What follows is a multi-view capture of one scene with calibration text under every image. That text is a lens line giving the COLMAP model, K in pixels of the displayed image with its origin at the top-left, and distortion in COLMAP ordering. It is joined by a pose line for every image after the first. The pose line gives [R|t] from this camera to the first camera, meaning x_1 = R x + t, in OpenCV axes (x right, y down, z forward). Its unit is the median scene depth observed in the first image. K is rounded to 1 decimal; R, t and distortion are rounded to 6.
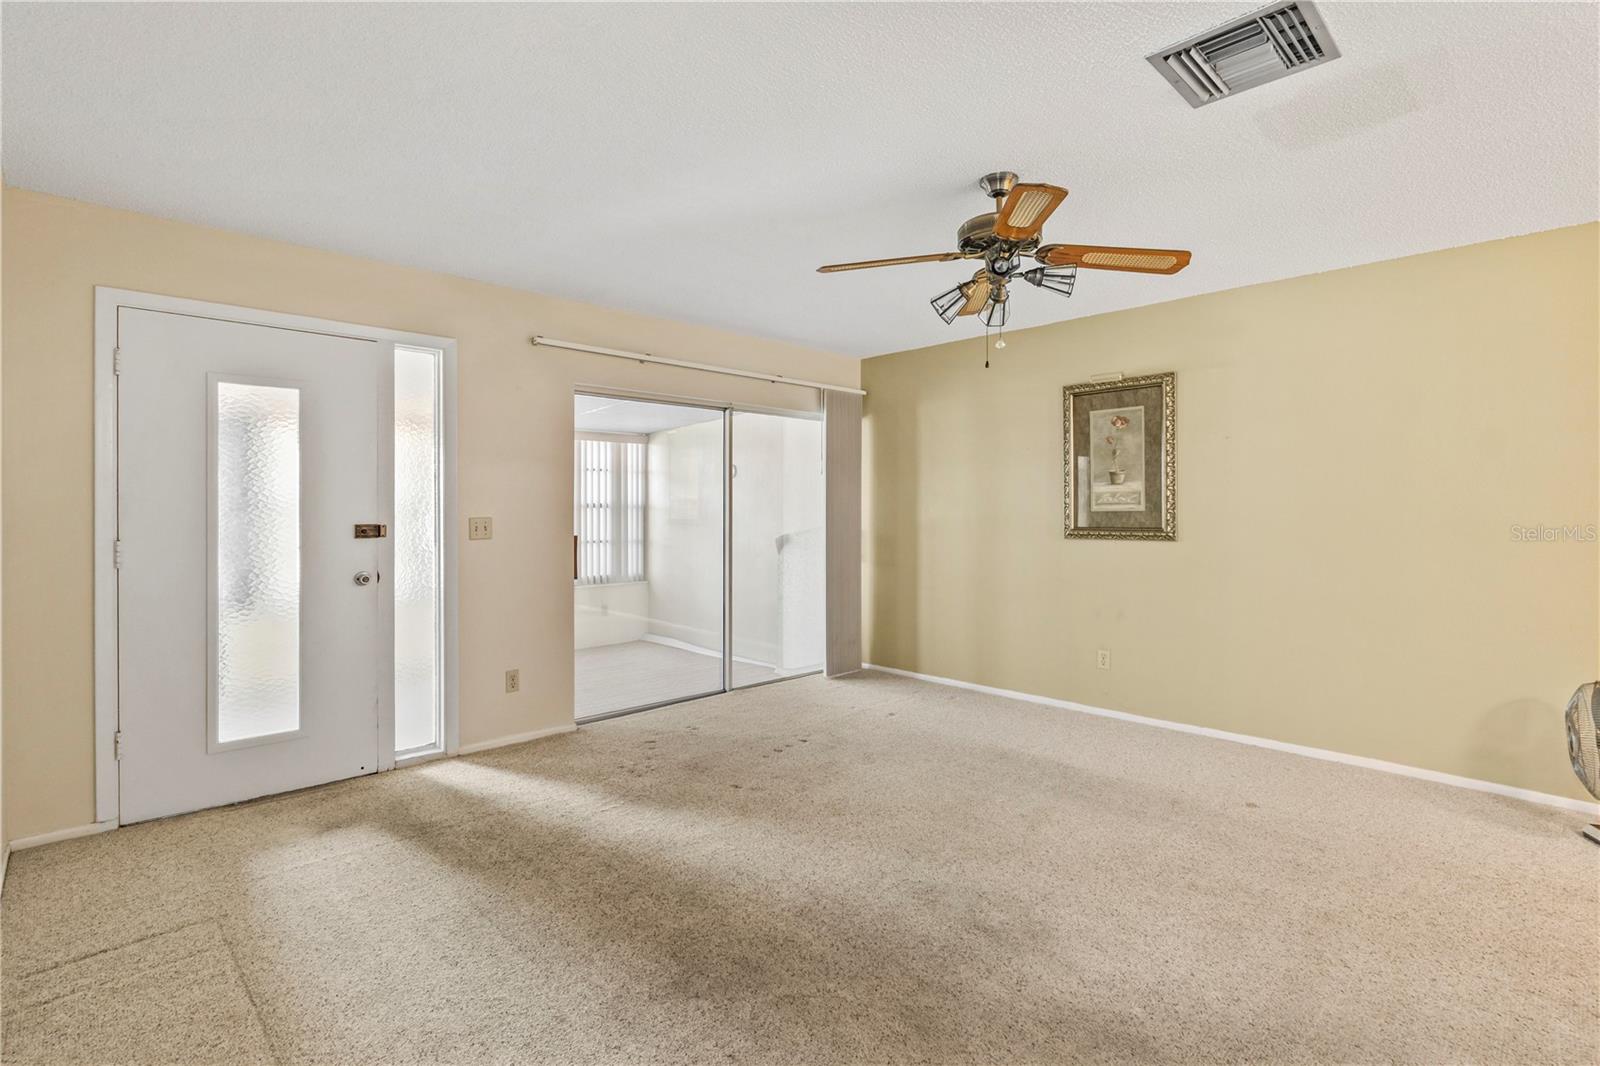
lens RADIAL K [[759.0, 0, 798.1], [0, 759.0, 517.3], [0, 0, 1]] dist [-0.003144, -0.000344]
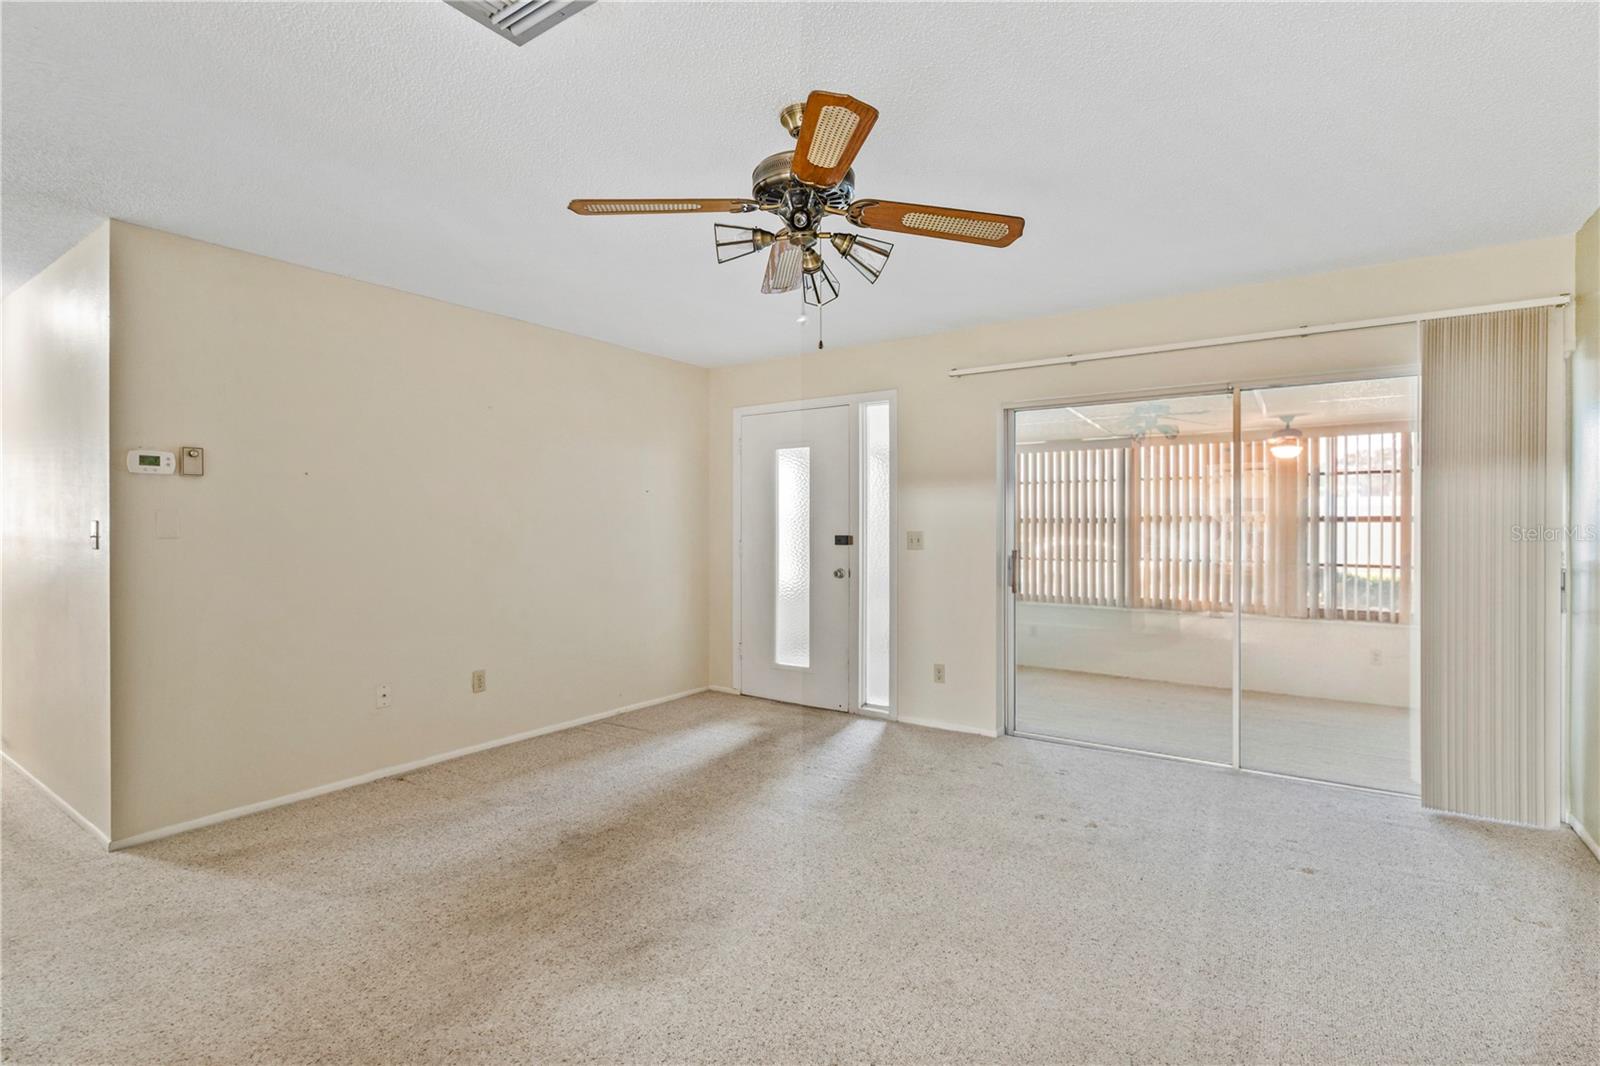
lens RADIAL K [[754.4, 0, 799.6], [0, 754.4, 525.7], [0, 0, 1]] dist [-0.003037, -0.000360]
pose [[0.198331, -0.000468, -0.980135, 0.841608], [-0.009582, 0.999951, -0.002417, -0.004771], [0.980088, 0.009871, 0.198317, 0.672297]]
